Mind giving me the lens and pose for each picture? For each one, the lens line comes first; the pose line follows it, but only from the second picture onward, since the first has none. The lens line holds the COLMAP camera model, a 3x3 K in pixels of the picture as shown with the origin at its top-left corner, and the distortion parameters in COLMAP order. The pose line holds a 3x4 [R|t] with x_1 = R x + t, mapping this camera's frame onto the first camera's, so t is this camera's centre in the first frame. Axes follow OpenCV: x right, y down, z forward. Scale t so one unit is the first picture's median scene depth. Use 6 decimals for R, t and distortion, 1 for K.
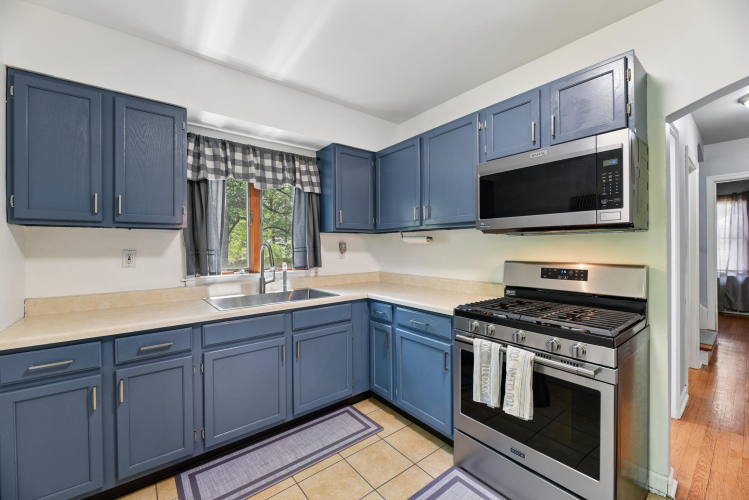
lens RADIAL K [[300.3, 0, 375.2], [0, 300.3, 249.0], [0, 0, 1]] dist [-0.002439, -0.000214]
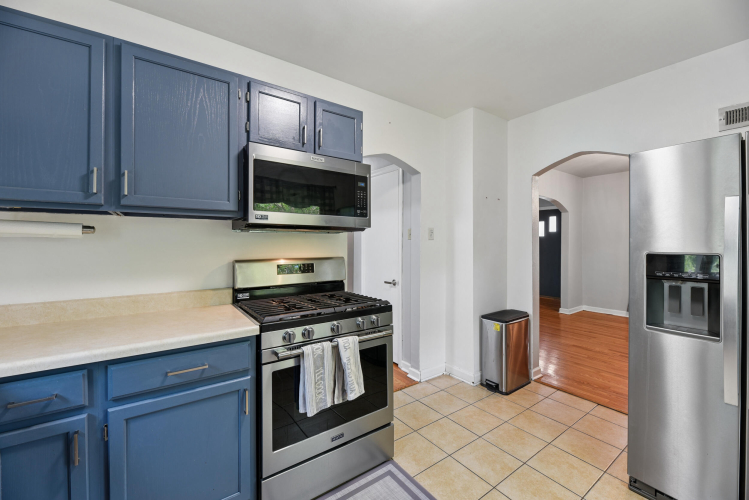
lens RADIAL K [[300.3, 0, 375.1], [0, 300.3, 245.4], [0, 0, 1]] dist [-0.002439, -0.000214]
pose [[0.063725, 0.000928, 0.997967, -0.554554], [0.009066, 0.999958, -0.001509, 0.001425], [-0.997926, 0.009144, 0.063714, 0.758704]]
